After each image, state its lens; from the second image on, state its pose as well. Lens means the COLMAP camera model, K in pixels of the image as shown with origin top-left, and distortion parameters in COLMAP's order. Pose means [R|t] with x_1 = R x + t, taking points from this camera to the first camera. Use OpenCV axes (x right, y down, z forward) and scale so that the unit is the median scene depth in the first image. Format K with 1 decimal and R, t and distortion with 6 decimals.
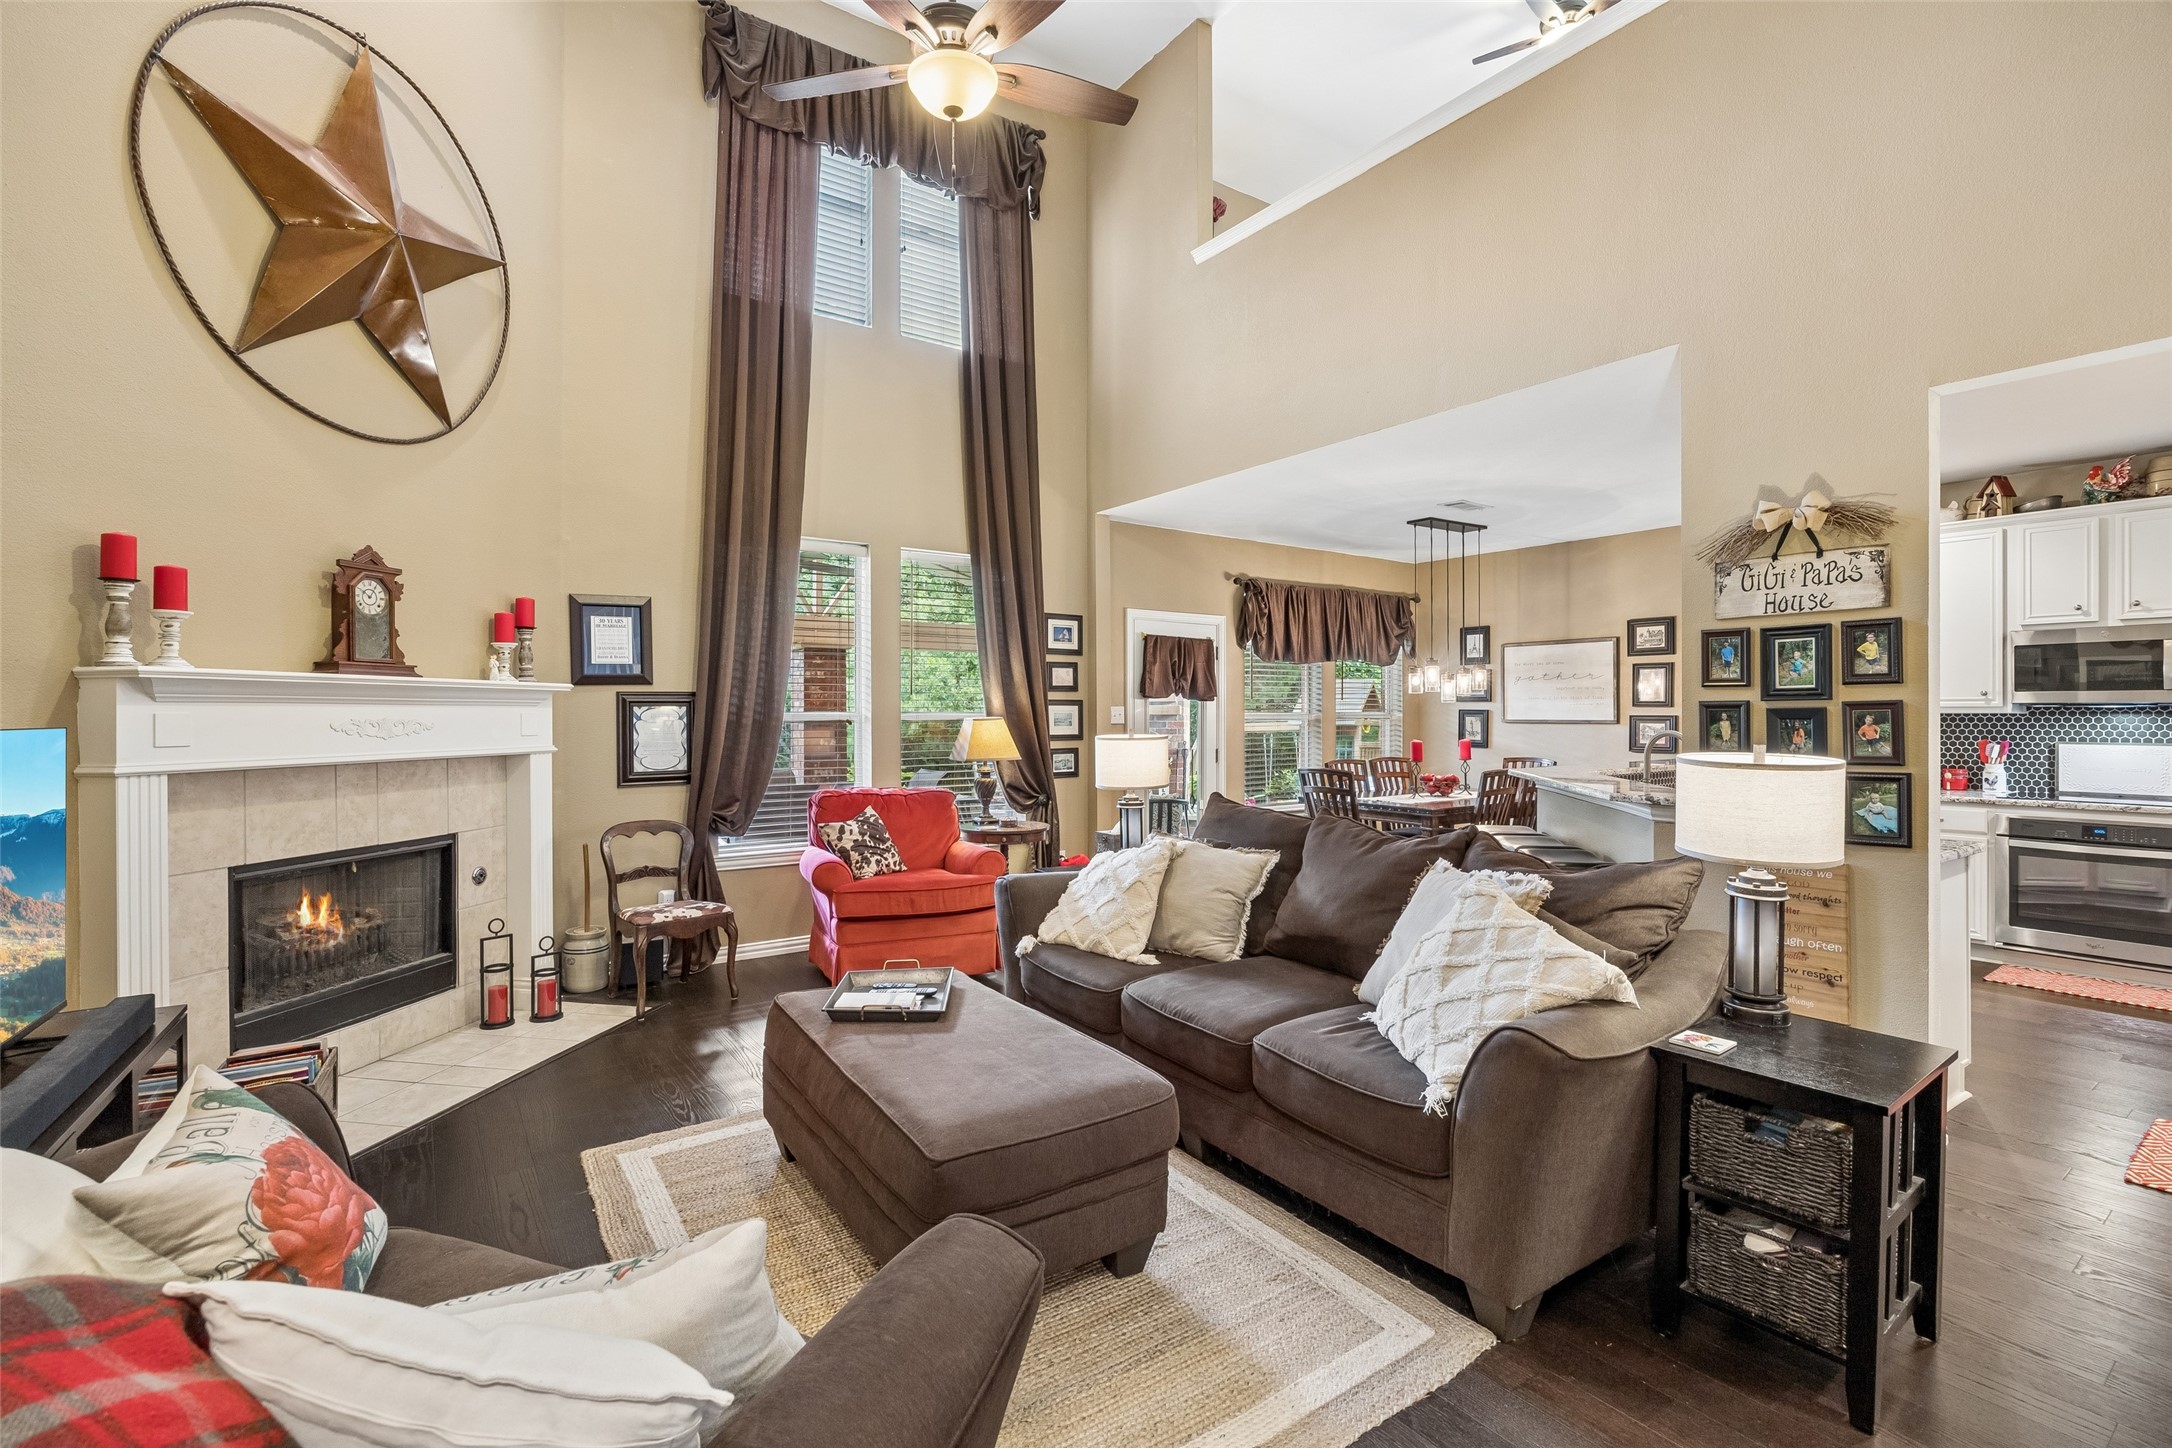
lens RADIAL K [[961.7, 0, 1086.4], [0, 961.7, 712.4], [0, 0, 1]] dist [-0.015323, 0.001160]
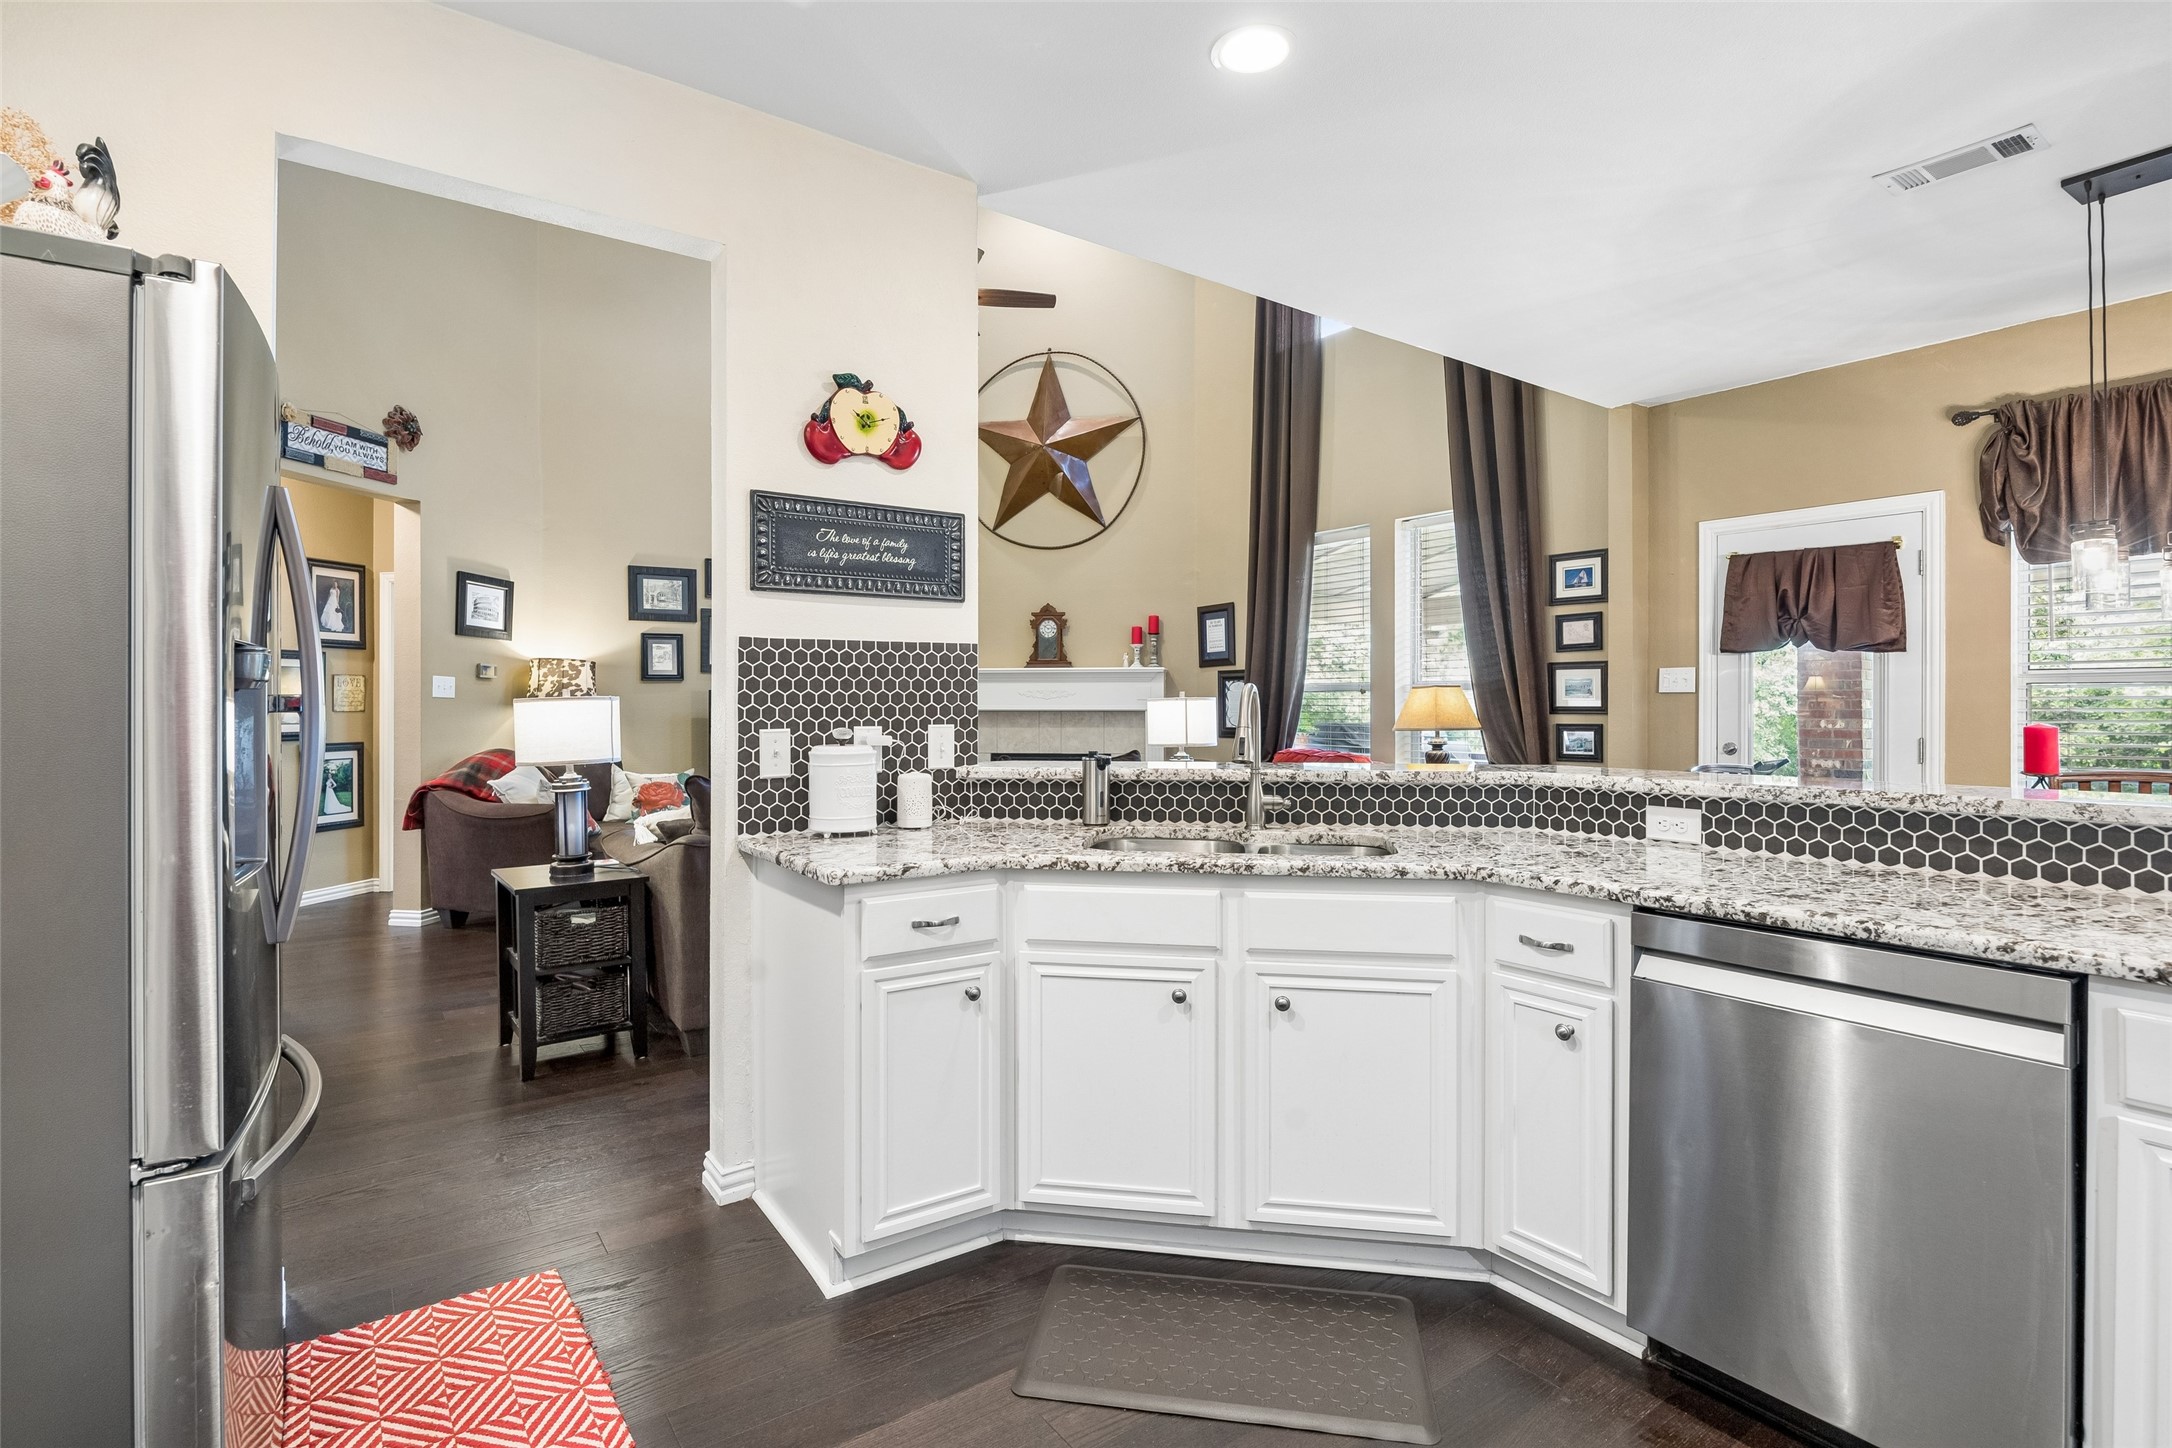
lens RADIAL K [[1036.4, 0, 1097.3], [0, 1036.4, 701.8], [0, 0, 1]] dist [-0.012098, -0.001186]
pose [[0.026063, -0.000196, -0.999660, 1.017898], [0.001604, 0.999999, -0.000154, 0.024005], [0.999659, -0.001600, 0.026064, 0.742474]]
